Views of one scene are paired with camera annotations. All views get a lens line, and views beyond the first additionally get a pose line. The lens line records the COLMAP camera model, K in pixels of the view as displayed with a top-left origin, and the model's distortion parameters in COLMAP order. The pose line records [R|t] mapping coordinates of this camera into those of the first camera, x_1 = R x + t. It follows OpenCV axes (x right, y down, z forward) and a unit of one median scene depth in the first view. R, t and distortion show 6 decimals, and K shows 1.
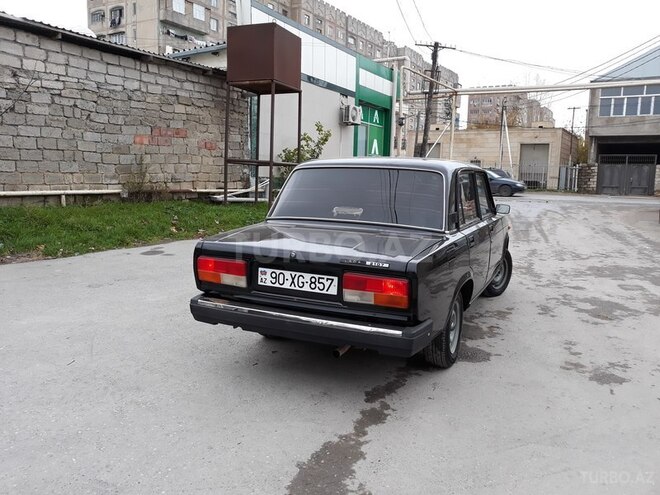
lens RADIAL K [[537.0, 0, 330.0], [0, 537.0, 247.5], [0, 0, 1]] dist [0.058653, -0.137699]
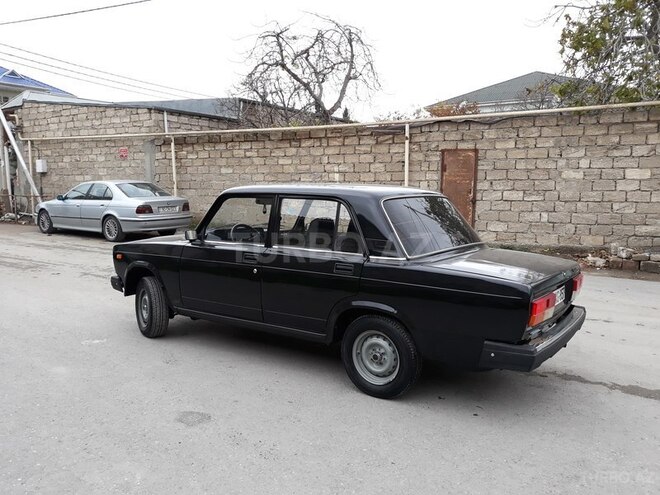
lens RADIAL K [[537.0, 0, 330.0], [0, 537.0, 247.5], [0, 0, 1]] dist [0.058653, -0.137699]
pose [[0.186341, -0.124601, 0.974552, -1.238080], [0.131502, 0.986163, 0.100942, -0.218921], [-0.973645, 0.109346, 0.200148, 1.187777]]
